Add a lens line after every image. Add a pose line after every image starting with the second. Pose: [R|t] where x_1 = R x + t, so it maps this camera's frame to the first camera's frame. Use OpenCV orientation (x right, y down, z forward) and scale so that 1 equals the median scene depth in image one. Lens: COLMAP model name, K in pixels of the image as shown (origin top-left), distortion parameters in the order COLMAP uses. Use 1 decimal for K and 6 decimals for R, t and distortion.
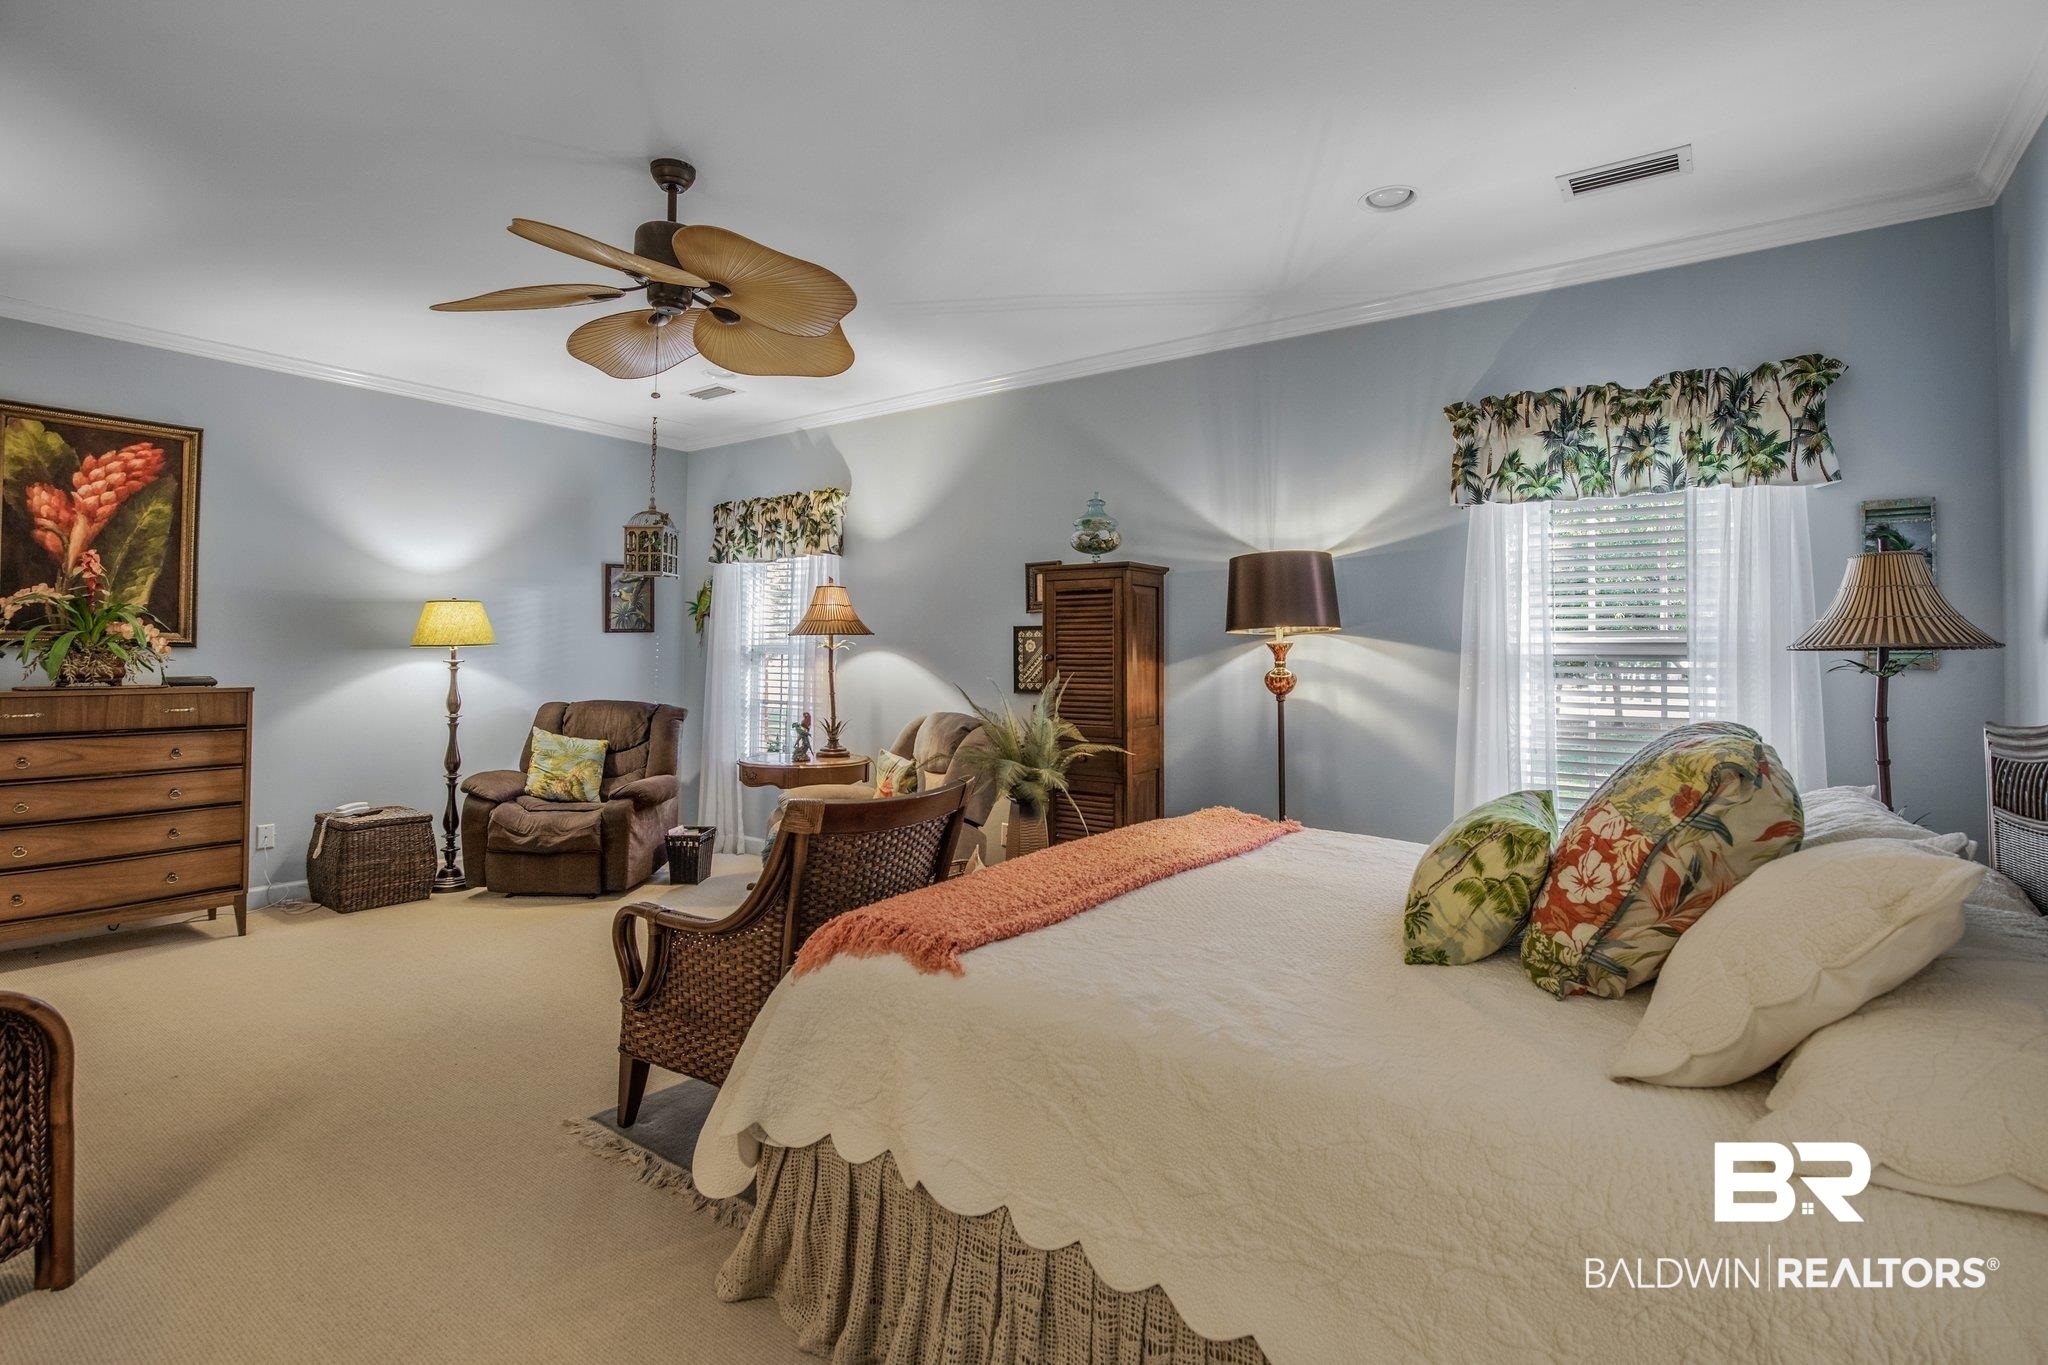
lens RADIAL K [[942.1, 0, 1017.3], [0, 942.1, 640.9], [0, 0, 1]] dist [-0.017000, 0.003692]
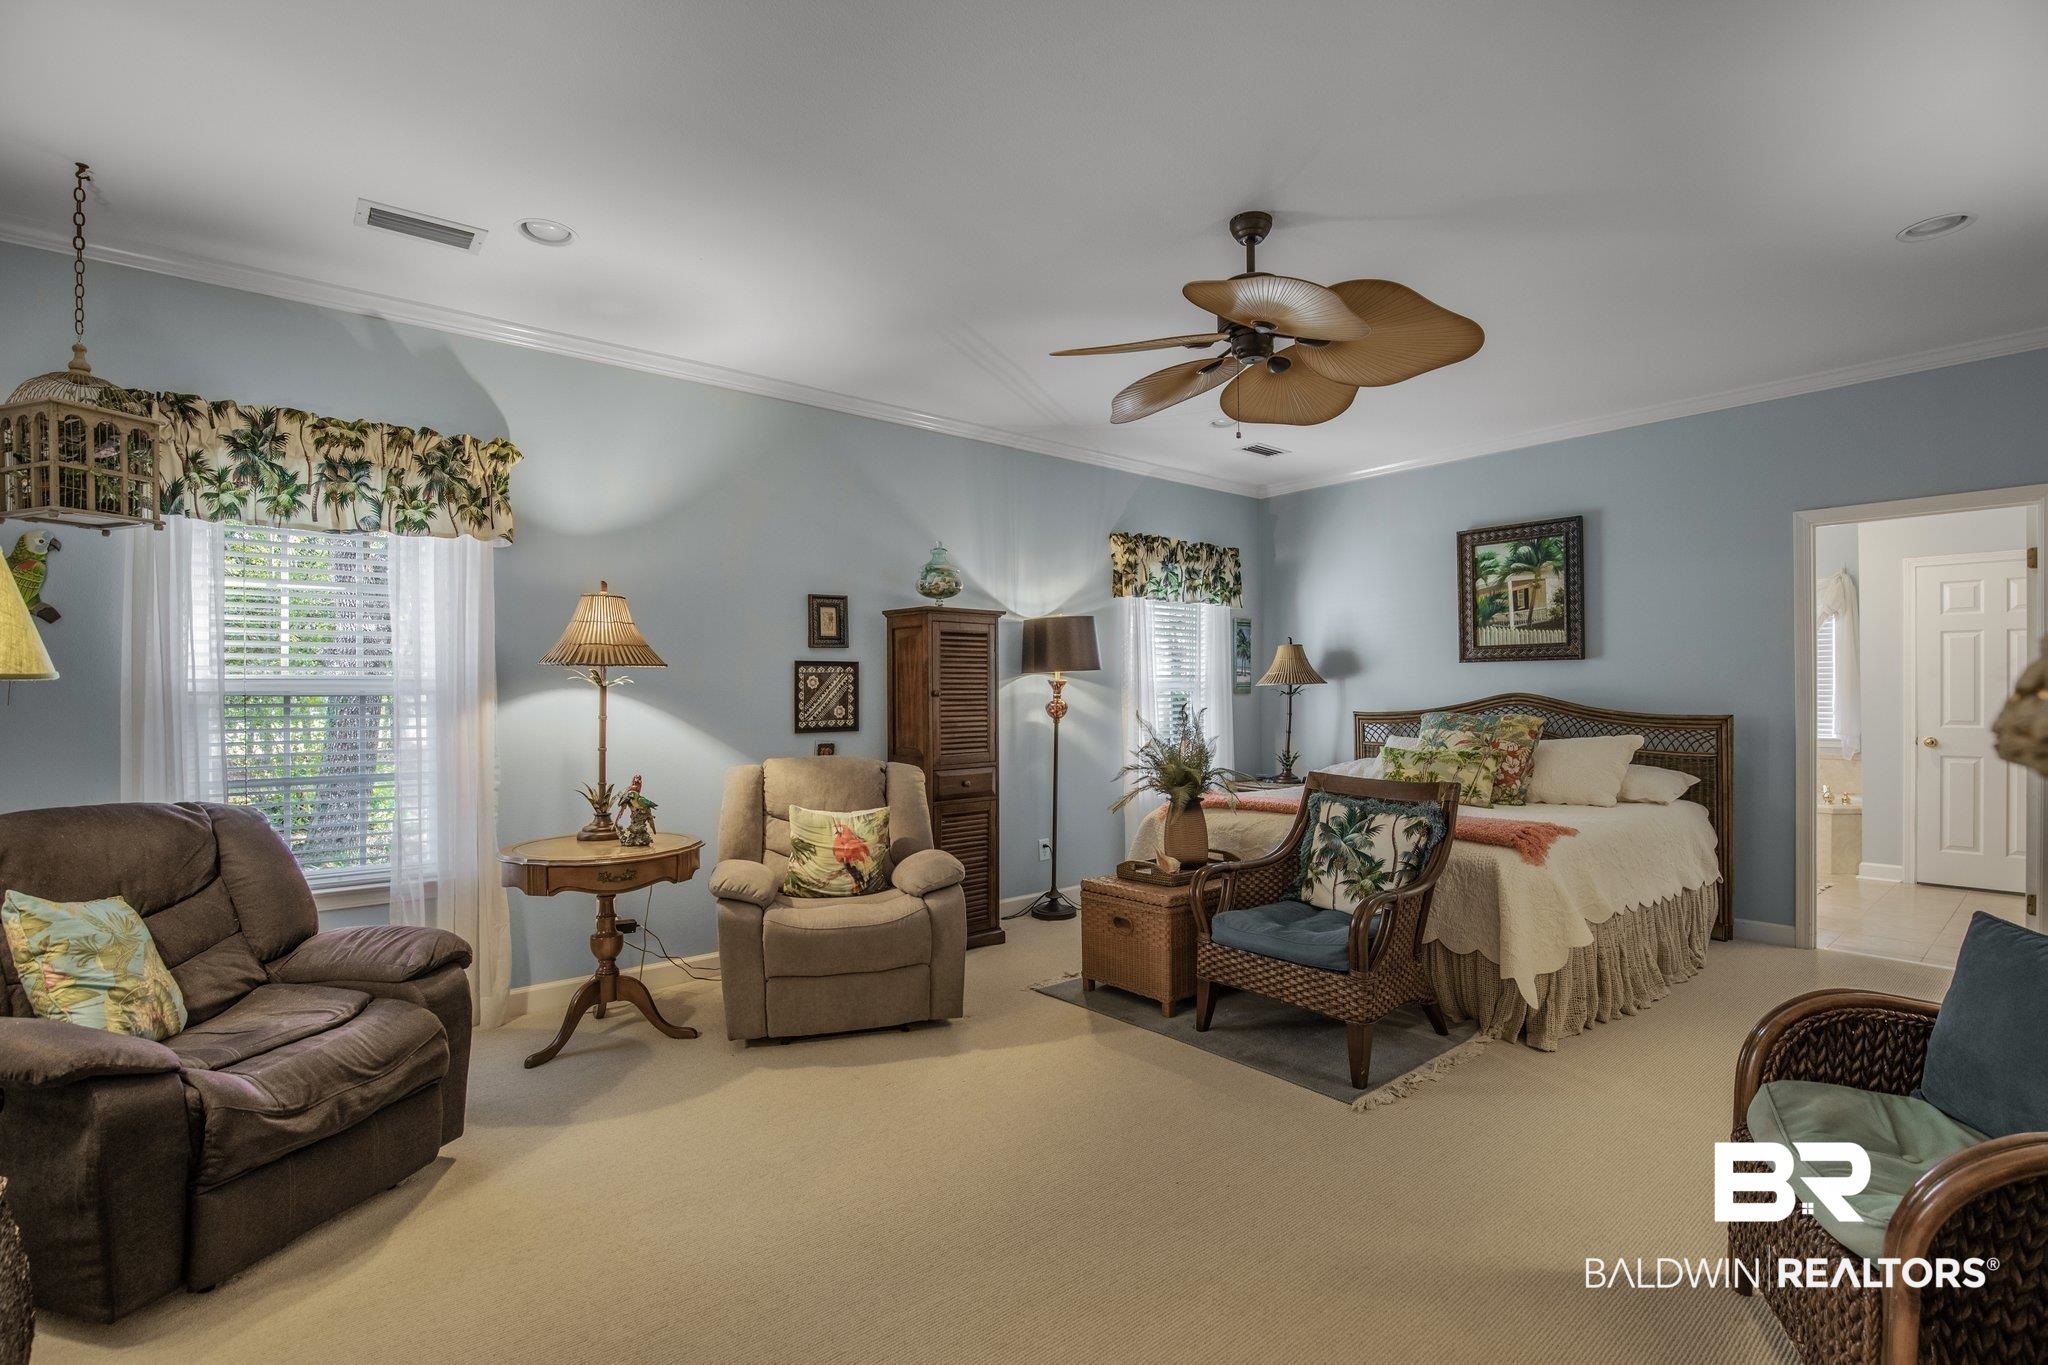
lens RADIAL K [[942.1, 0, 1022.7], [0, 942.1, 689.7], [0, 0, 1]] dist [-0.017000, 0.003692]
pose [[0.269604, -0.004112, 0.962963, -0.832843], [-0.008553, 0.999941, 0.006665, 0.004782], [-0.962933, -0.010033, 0.269553, 0.538853]]
